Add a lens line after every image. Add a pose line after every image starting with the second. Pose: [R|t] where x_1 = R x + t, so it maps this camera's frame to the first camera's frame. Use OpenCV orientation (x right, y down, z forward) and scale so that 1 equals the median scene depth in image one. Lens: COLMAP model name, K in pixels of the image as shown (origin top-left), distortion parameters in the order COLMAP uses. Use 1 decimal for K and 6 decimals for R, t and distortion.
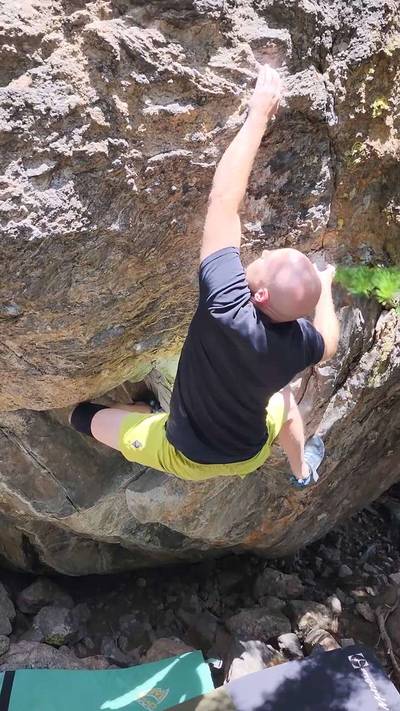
lens RADIAL K [[611.7, 0, 202.9], [0, 611.7, 355.9], [0, 0, 1]] dist [0.045903, -0.011496]
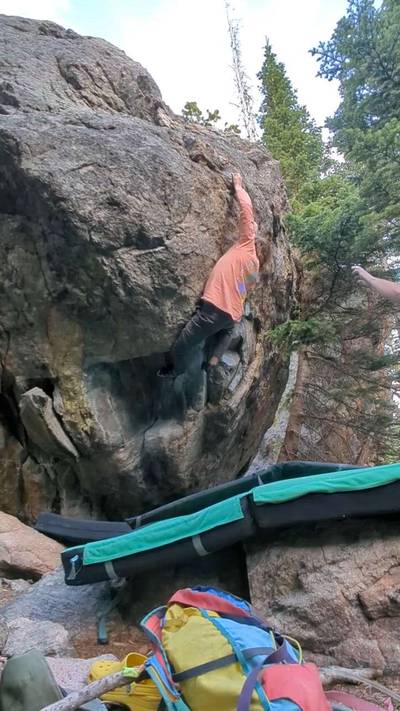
lens RADIAL K [[426.3, 0, 195.6], [0, 426.3, 346.3], [0, 0, 1]] dist [0.027498, 0.001636]
pose [[0.898078, 0.065665, 0.434906, -0.633990], [0.103915, 0.929123, -0.354870, 0.503434], [-0.427384, 0.363894, 0.827601, -0.224452]]
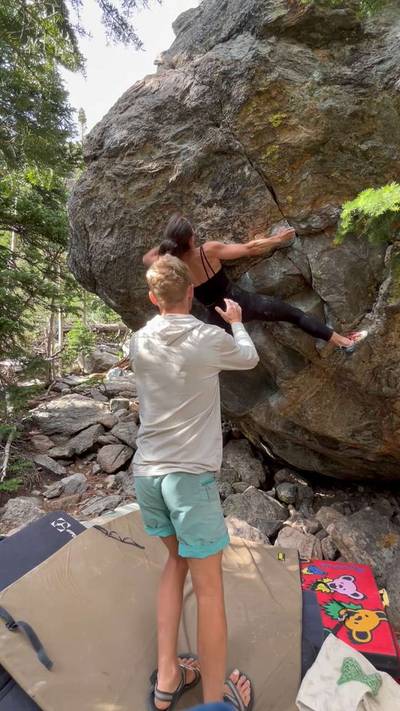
lens RADIAL K [[331.1, 0, 198.4], [0, 331.1, 356.5], [0, 0, 1]] dist [0.000625, 0.000130]
pose [[0.595763, -0.136755, -0.791432, 0.606764], [0.025648, 0.988134, -0.151437, 0.268852], [0.802750, 0.069921, 0.592202, 0.288668]]
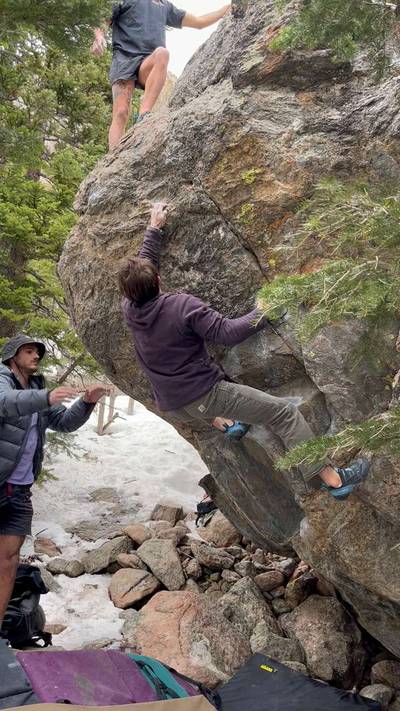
lens RADIAL K [[611.7, 0, 202.9], [0, 611.7, 355.9], [0, 0, 1]] dist [0.045903, -0.011496]
pose [[0.295595, -0.220158, -0.929599, 1.127870], [-0.116818, 0.957450, -0.263900, 0.274802], [0.948144, 0.186602, 0.257299, 0.497484]]
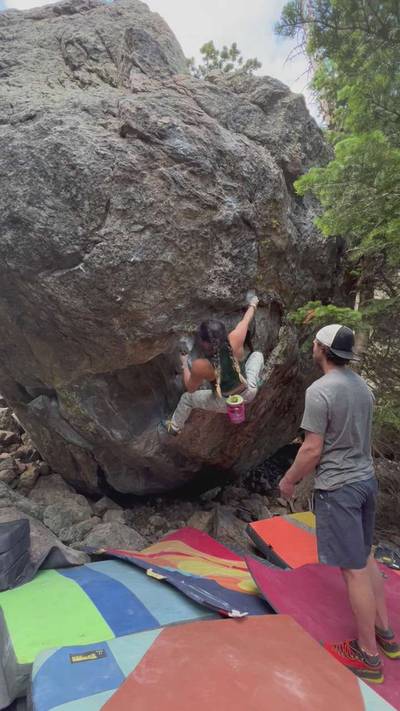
lens RADIAL K [[331.1, 0, 198.4], [0, 331.1, 356.5], [0, 0, 1]] dist [0.000625, 0.000130]
pose [[0.994765, -0.040830, 0.093680, -0.100595], [0.056325, 0.983961, -0.169255, 0.211901], [-0.085267, 0.173646, 0.981110, -0.063855]]
